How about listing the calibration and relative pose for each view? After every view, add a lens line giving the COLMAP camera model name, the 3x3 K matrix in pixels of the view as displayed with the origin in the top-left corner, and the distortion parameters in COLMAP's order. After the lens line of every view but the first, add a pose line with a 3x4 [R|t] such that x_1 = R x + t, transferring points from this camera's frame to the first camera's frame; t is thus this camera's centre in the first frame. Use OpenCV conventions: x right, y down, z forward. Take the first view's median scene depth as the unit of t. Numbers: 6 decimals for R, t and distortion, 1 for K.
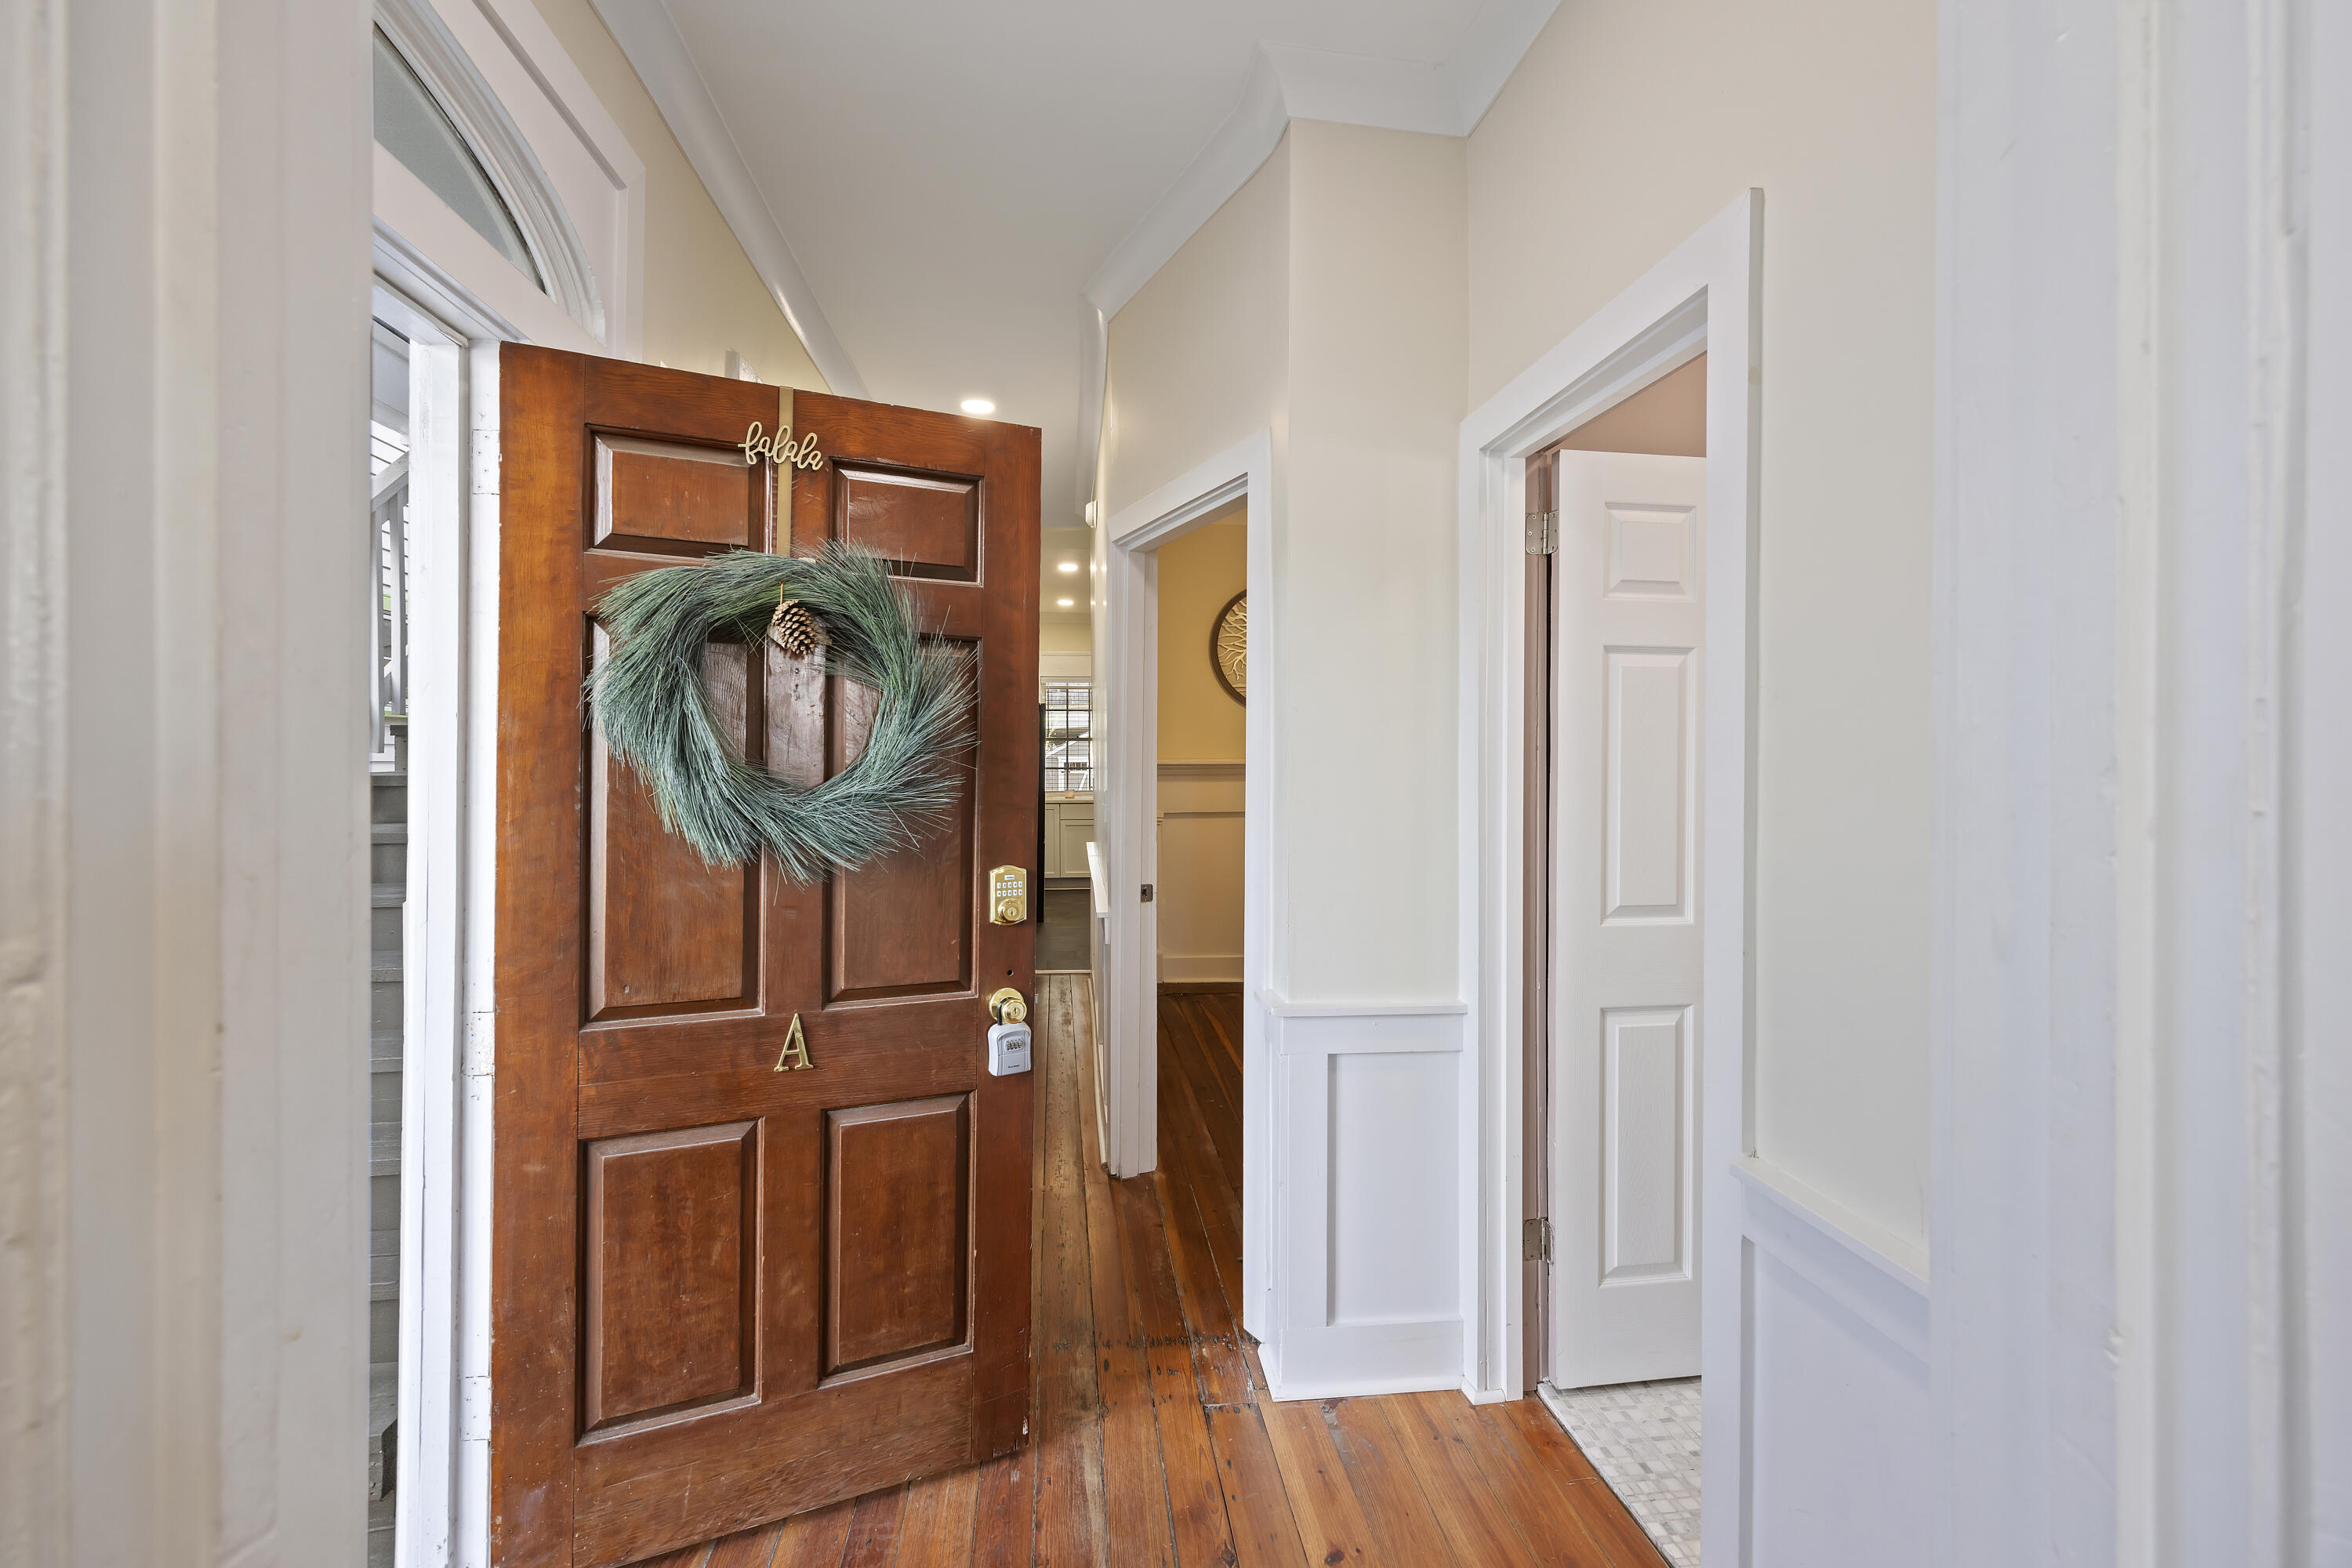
lens RADIAL K [[1020.9, 0, 1163.4], [0, 1020.9, 775.7], [0, 0, 1]] dist [0.001130, 0.000216]
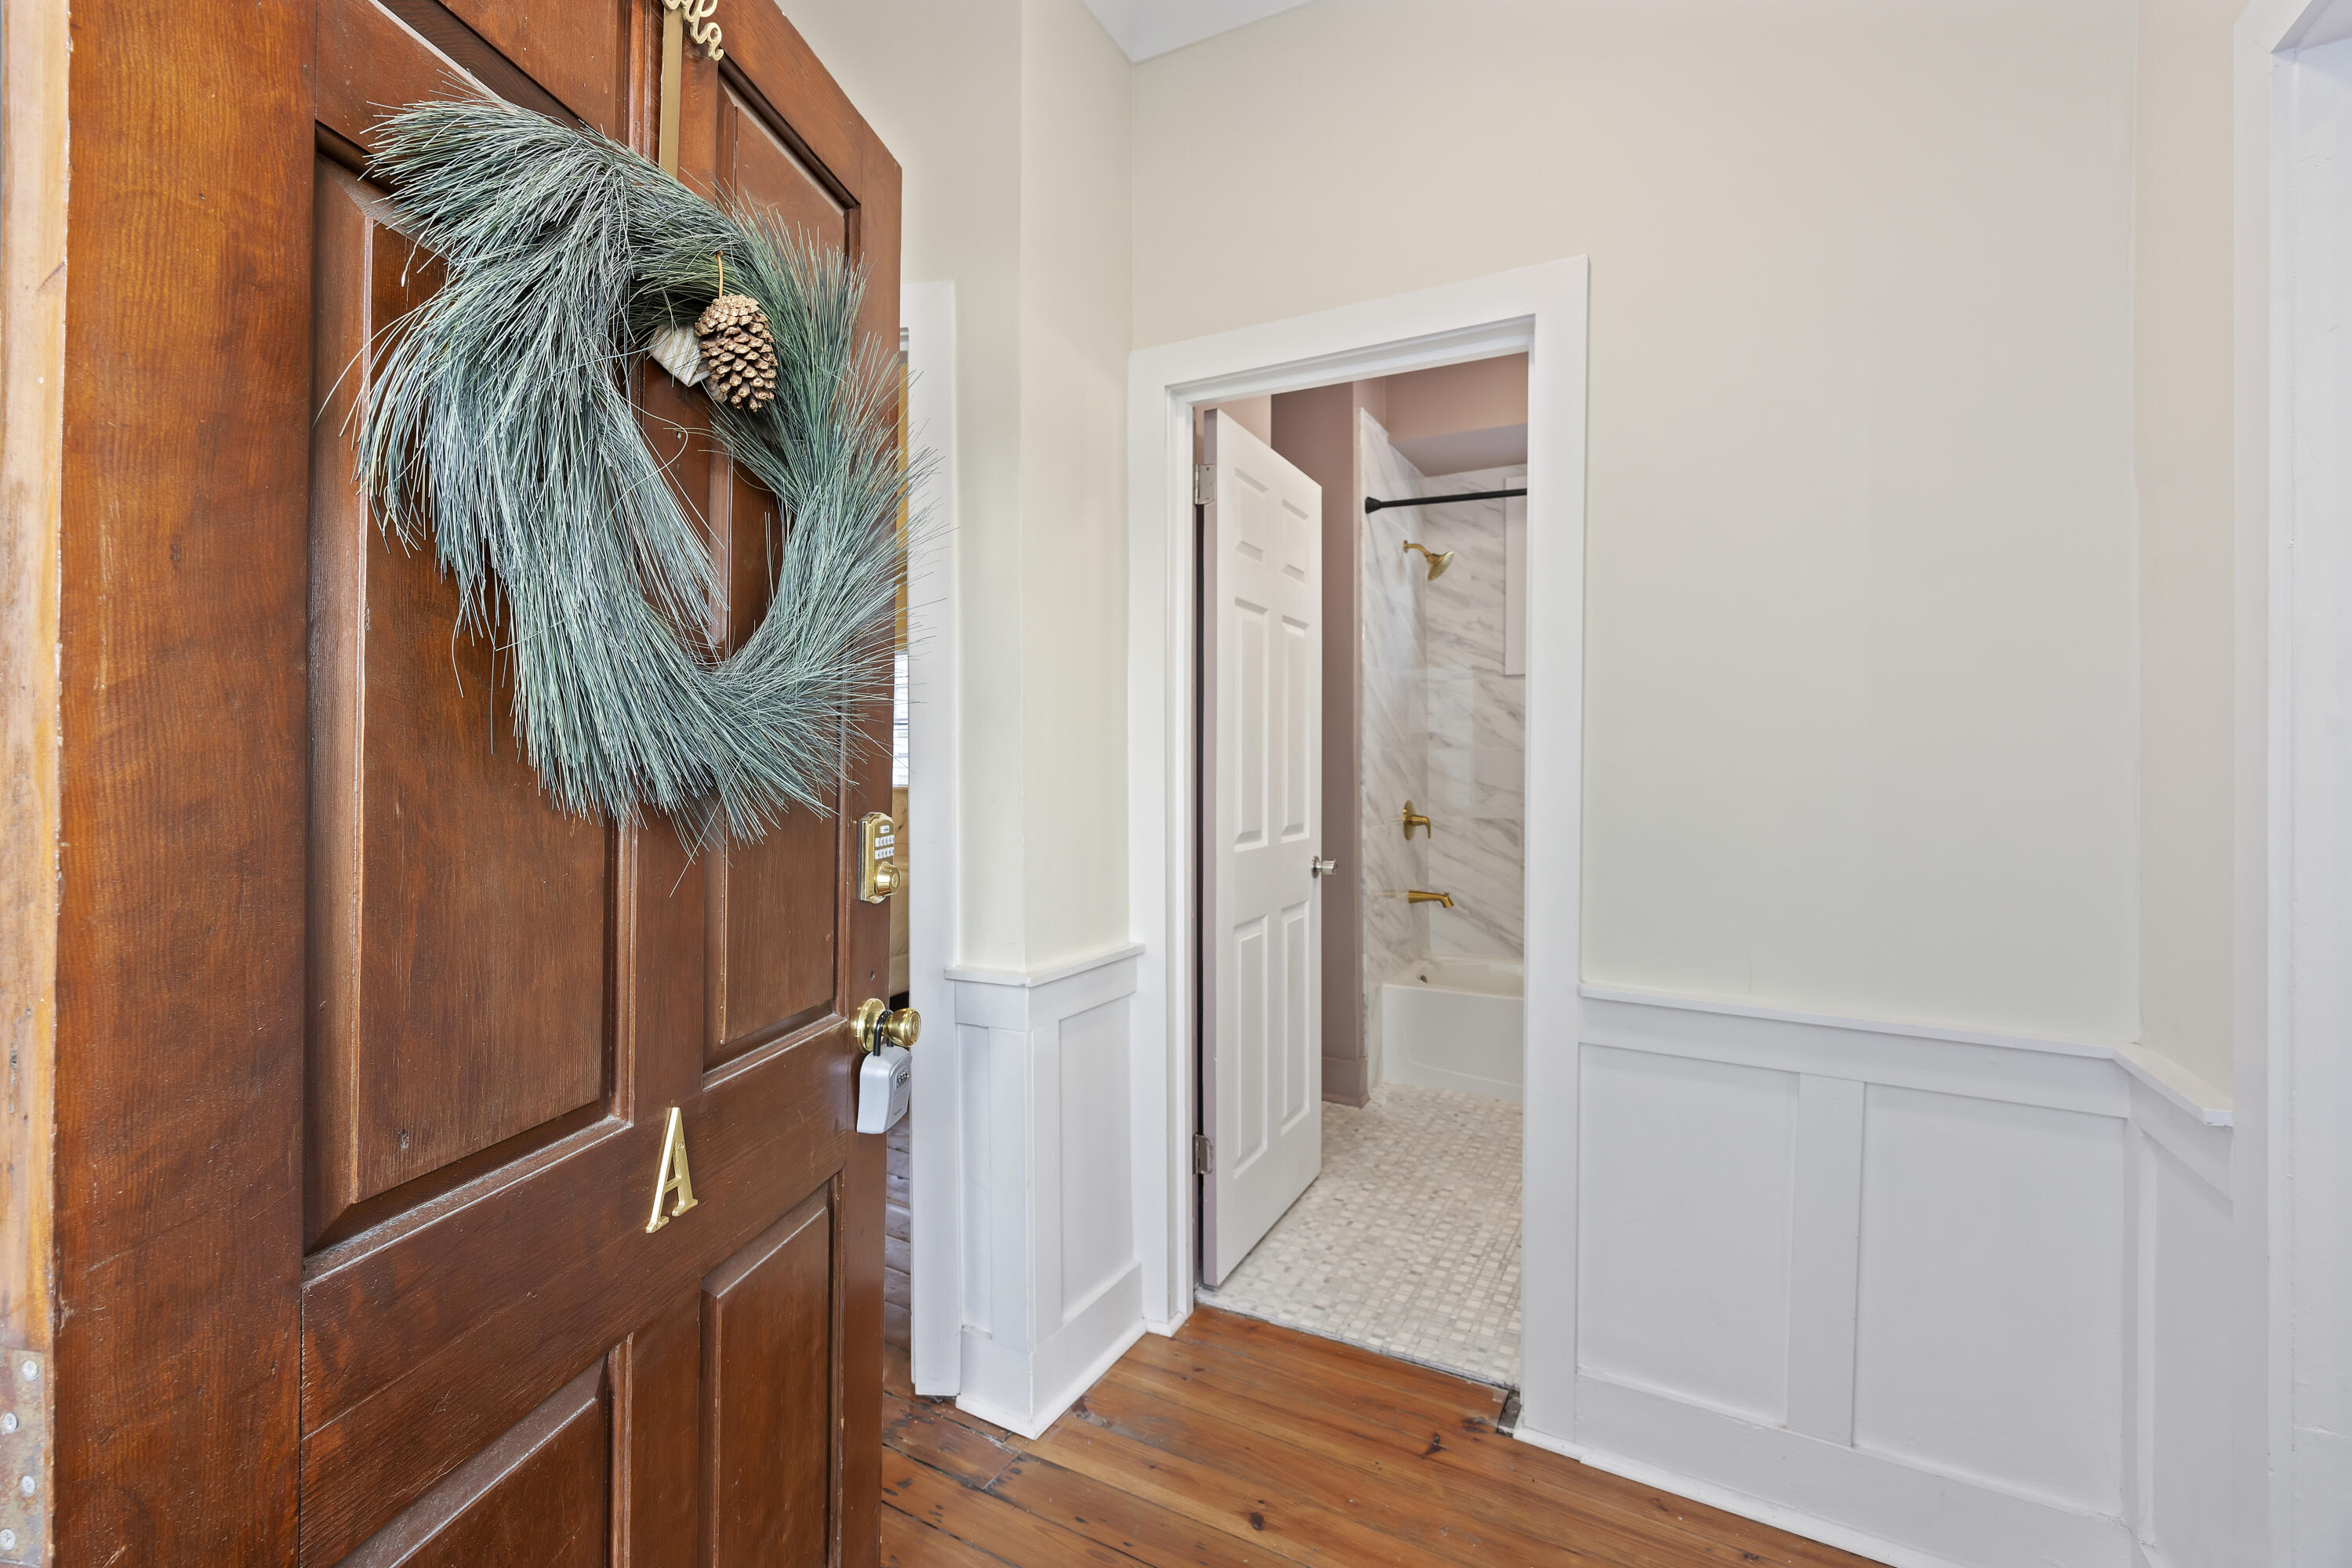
lens RADIAL K [[1038.1, 0, 1181.6], [0, 1038.1, 771.1], [0, 0, 1]] dist [-0.003225, 0.001263]
pose [[0.573407, -0.008554, 0.819226, -0.650477], [0.002489, 0.999959, 0.008699, 0.061726], [-0.819267, -0.002949, 0.573405, 0.506112]]
